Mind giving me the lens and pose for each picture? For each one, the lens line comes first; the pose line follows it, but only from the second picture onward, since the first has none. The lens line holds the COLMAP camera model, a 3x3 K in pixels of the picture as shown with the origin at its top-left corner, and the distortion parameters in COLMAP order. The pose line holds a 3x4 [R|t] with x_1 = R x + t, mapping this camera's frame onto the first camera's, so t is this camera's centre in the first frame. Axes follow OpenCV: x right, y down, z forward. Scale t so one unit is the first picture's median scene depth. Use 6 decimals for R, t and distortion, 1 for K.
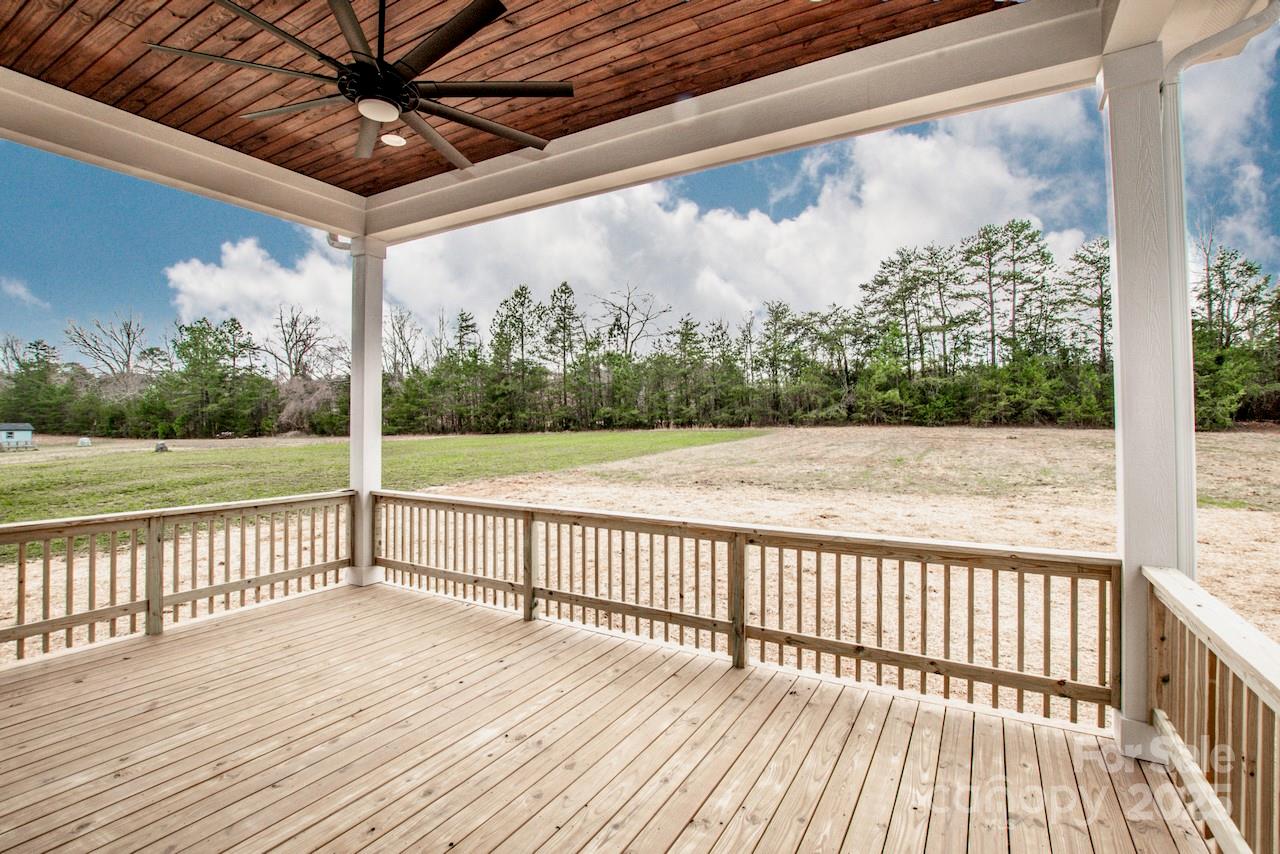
lens RADIAL K [[595.9, 0, 642.1], [0, 595.9, 419.1], [0, 0, 1]] dist [-0.031151, 0.001099]
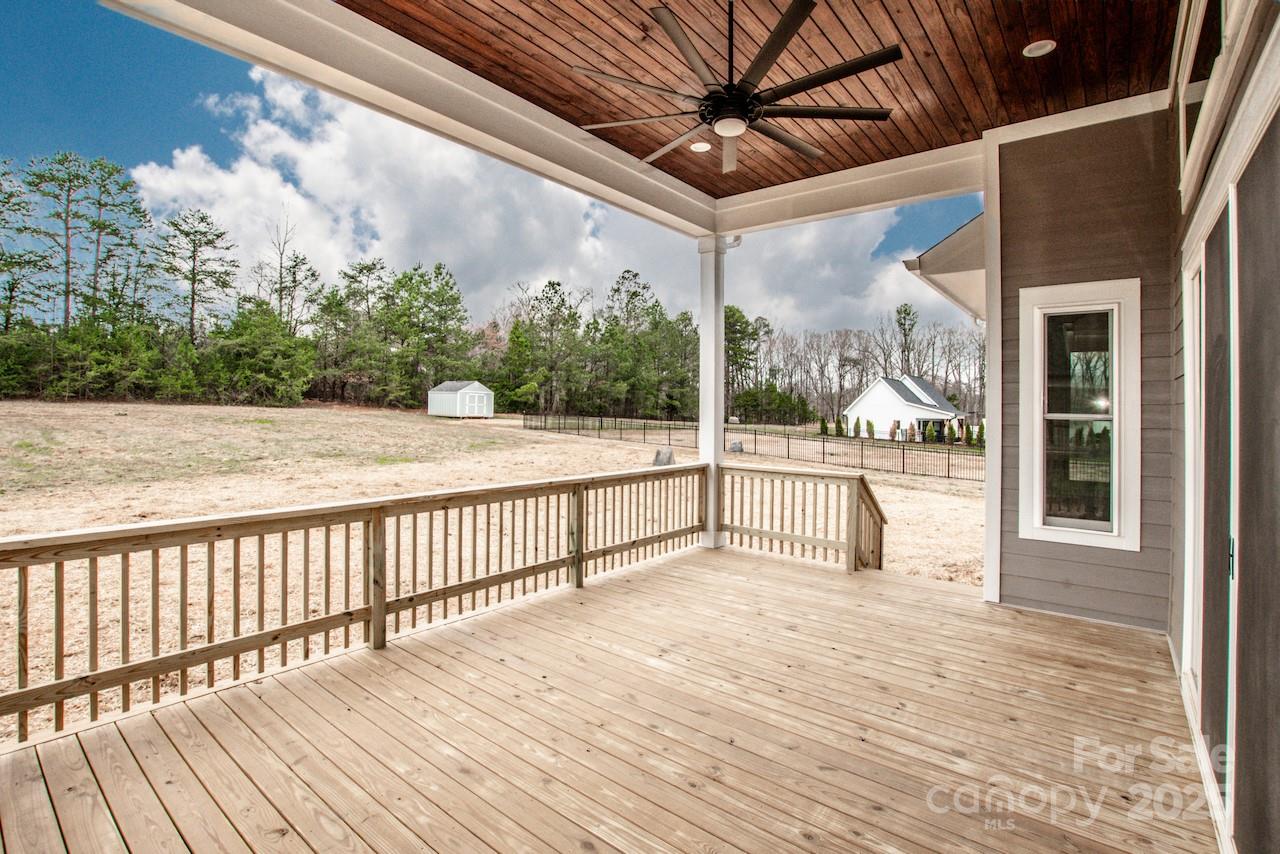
lens RADIAL K [[621.6, 0, 660.3], [0, 621.6, 428.5], [0, 0, 1]] dist [-0.024081, 0.000053]
pose [[0.111066, -0.032908, 0.993268, -0.775471], [-0.022319, 0.999117, 0.035597, 0.011397], [-0.993562, -0.026122, 0.110233, 0.453690]]
